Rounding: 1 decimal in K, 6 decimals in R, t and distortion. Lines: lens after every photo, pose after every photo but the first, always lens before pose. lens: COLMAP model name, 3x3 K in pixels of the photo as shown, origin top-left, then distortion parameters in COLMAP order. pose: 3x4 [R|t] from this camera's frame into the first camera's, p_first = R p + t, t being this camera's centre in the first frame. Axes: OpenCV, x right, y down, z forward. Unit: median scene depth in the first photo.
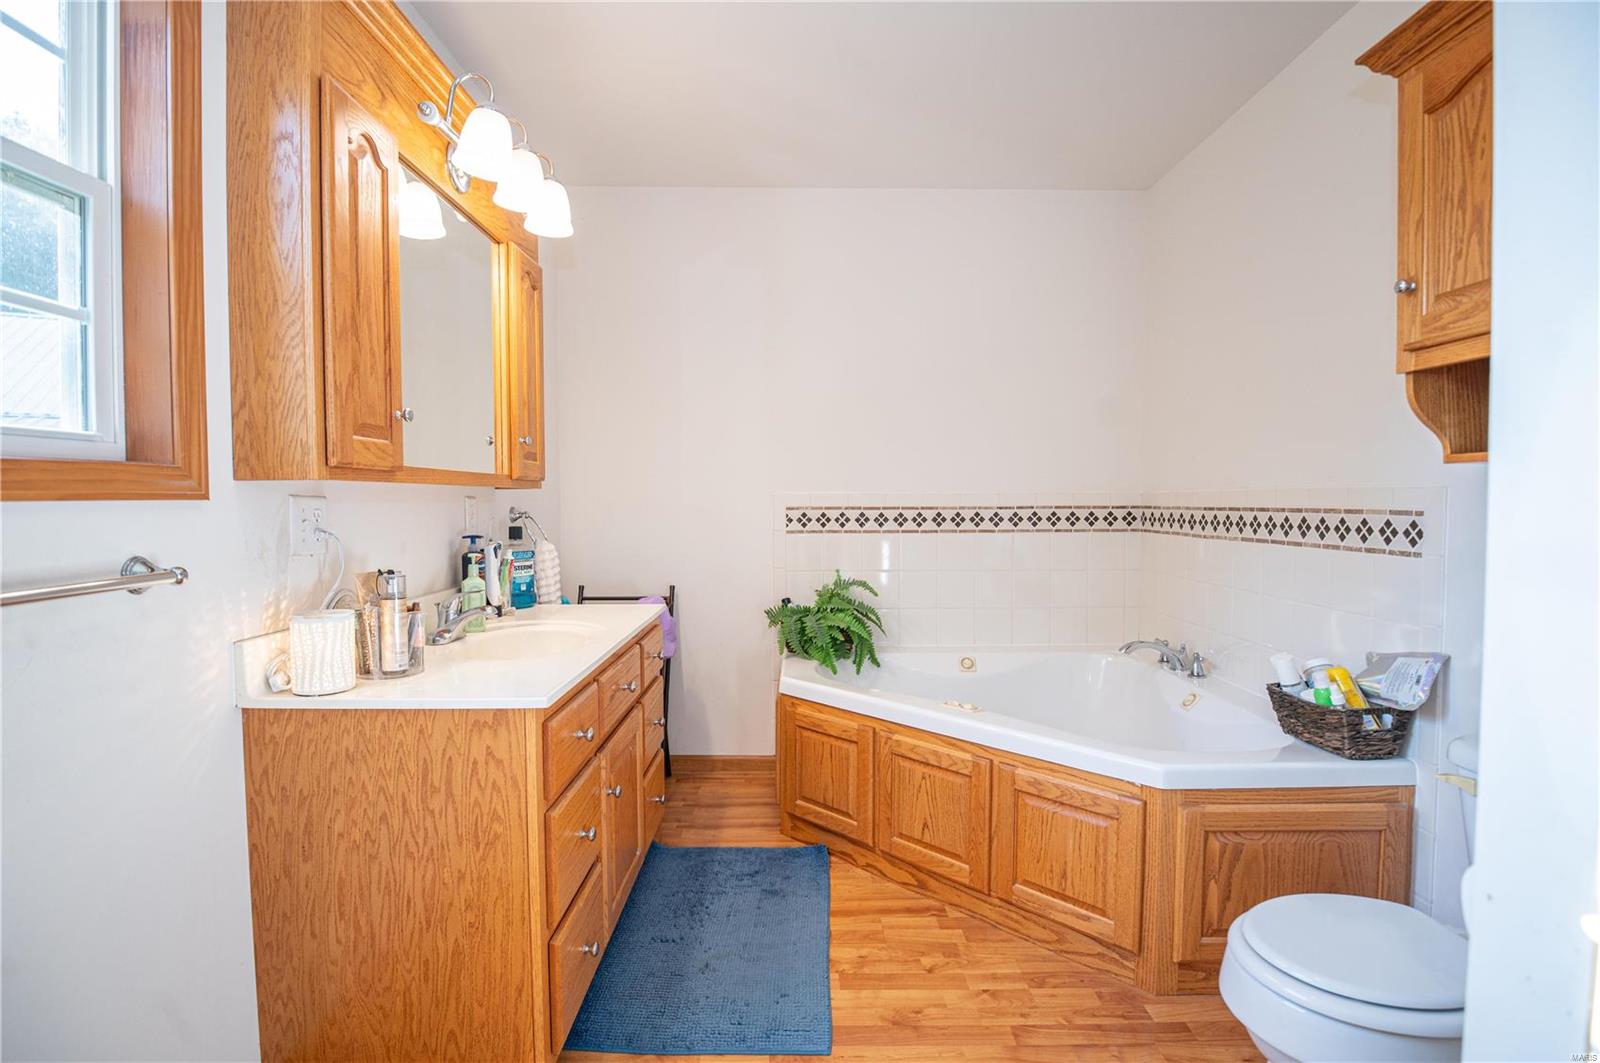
lens RADIAL K [[781.2, 0, 798.2], [0, 781.2, 530.3], [0, 0, 1]] dist [-0.025311, -0.001918]
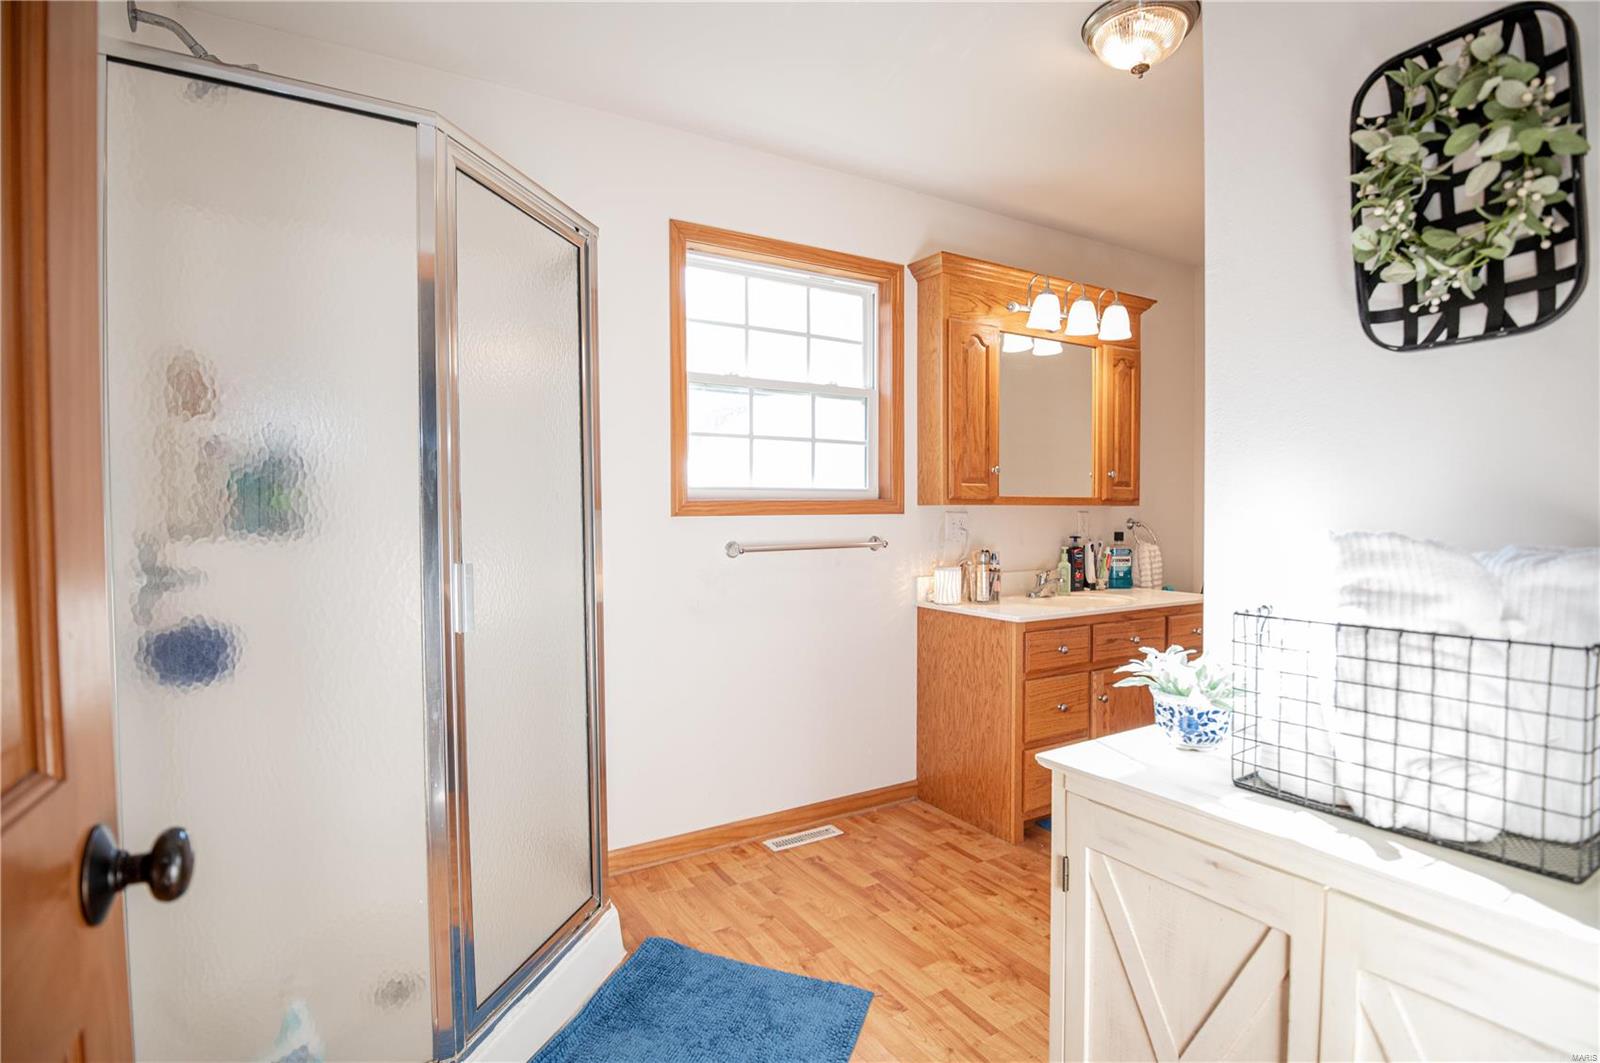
lens RADIAL K [[781.2, 0, 802.2], [0, 781.2, 532.5], [0, 0, 1]] dist [-0.025311, -0.001918]
pose [[0.506142, 0.021061, -0.862193, 1.059941], [-0.032178, 0.999467, 0.005525, 0.011923], [0.861850, 0.024947, 0.506550, -0.448553]]
